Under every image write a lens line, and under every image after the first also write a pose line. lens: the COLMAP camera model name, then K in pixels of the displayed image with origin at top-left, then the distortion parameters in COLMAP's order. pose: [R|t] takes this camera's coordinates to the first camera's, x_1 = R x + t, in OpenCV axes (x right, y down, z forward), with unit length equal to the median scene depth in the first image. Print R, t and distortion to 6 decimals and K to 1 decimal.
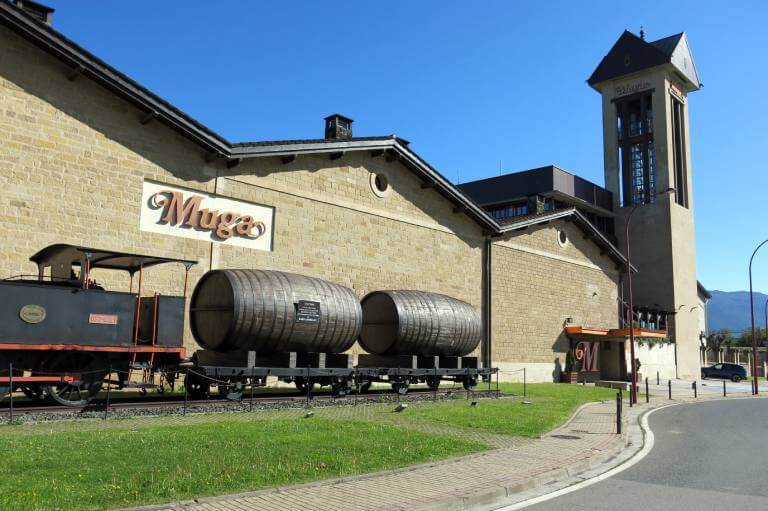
lens RADIAL K [[691.0, 0, 384.0], [0, 691.0, 255.5], [0, 0, 1]] dist [-0.014717, 0.001317]
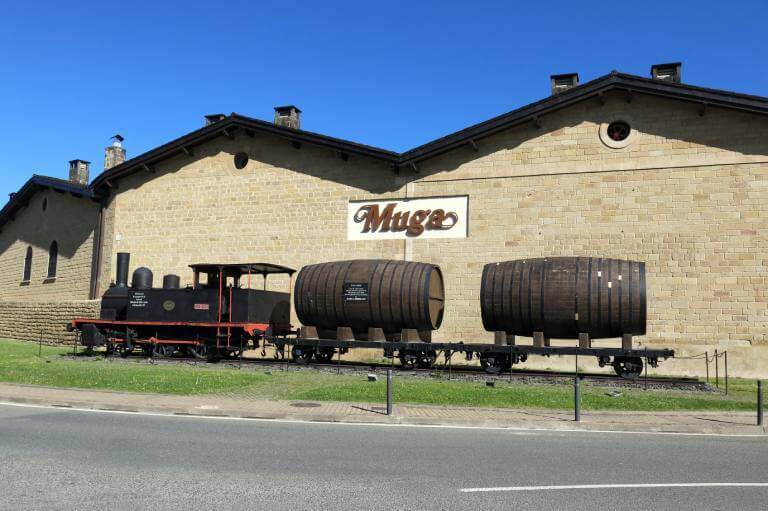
lens RADIAL K [[691.0, 0, 384.0], [0, 691.0, 255.5], [0, 0, 1]] dist [-0.014717, 0.001317]
pose [[0.339846, -0.121757, -0.932566, 0.844893], [0.114525, 0.989563, -0.087463, 0.108525], [0.933482, -0.077078, 0.350243, 0.552125]]
